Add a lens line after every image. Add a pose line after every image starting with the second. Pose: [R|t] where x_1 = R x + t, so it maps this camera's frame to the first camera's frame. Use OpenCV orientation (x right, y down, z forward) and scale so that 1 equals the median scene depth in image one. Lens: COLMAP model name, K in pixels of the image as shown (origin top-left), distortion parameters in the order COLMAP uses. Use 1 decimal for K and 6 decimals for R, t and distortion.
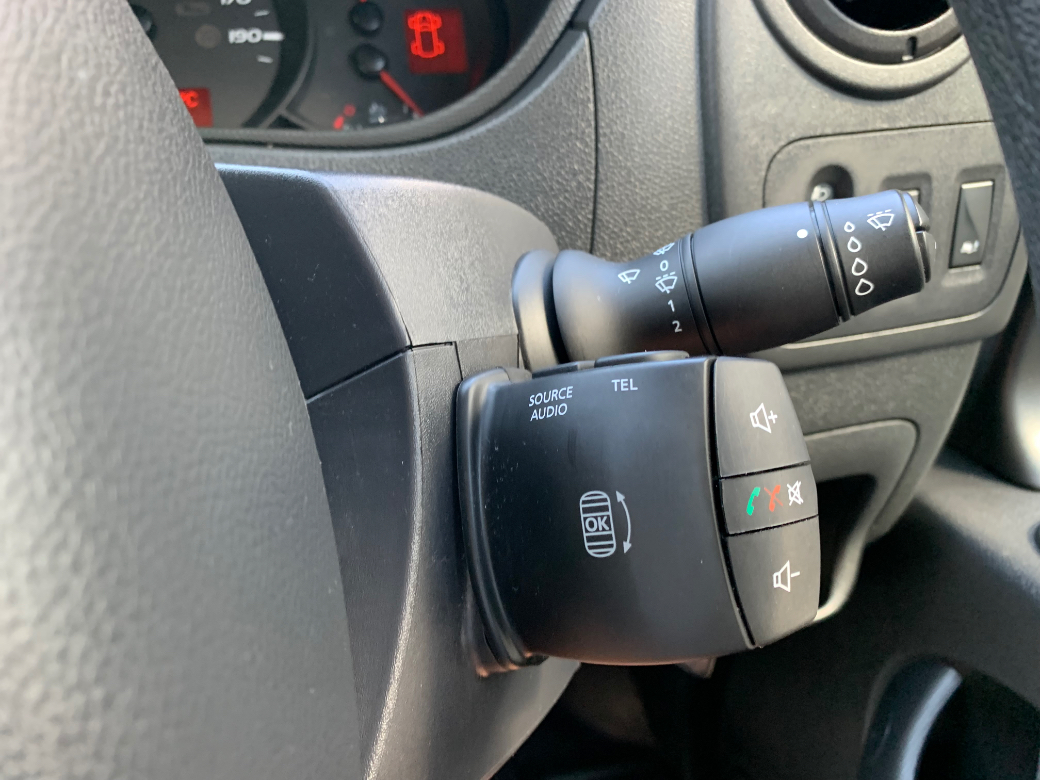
lens RADIAL K [[809.2, 0, 513.2], [0, 809.2, 387.2], [0, 0, 1]] dist [0.035715, -0.051367]
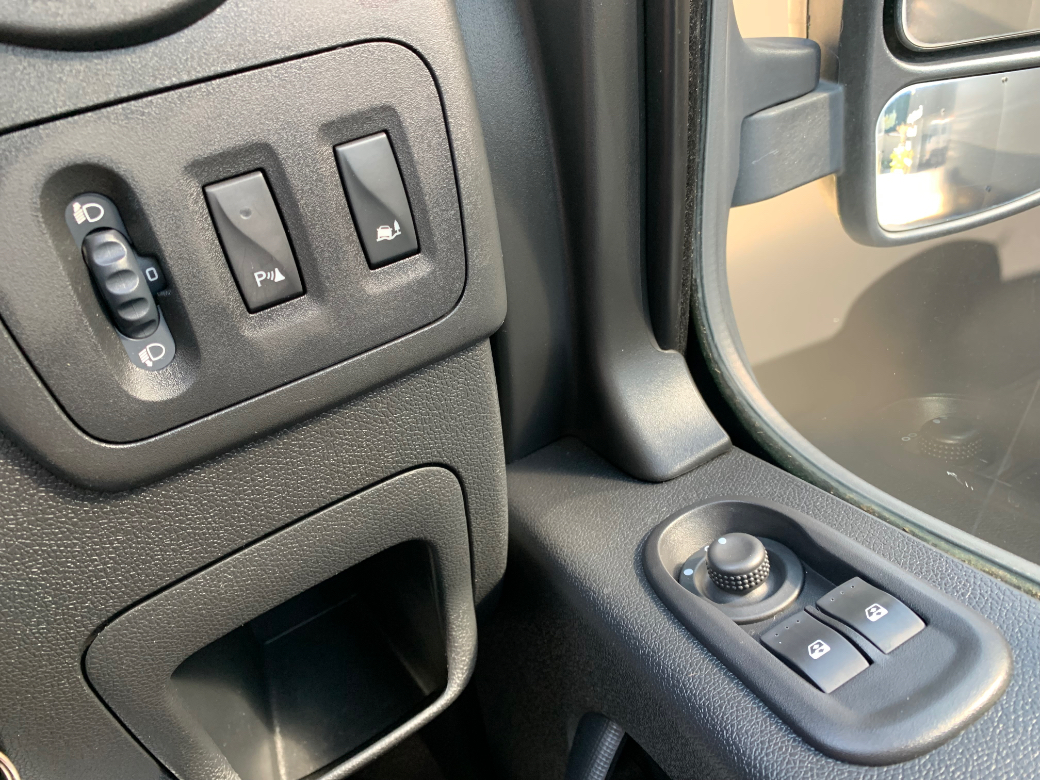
lens RADIAL K [[809.2, 0, 513.2], [0, 809.2, 387.2], [0, 0, 1]] dist [0.035715, -0.051367]
pose [[0.961803, -0.237592, 0.135959, 0.529830], [0.228135, 0.970205, 0.081589, -0.077740], [-0.151293, -0.047456, 0.987349, 0.306181]]
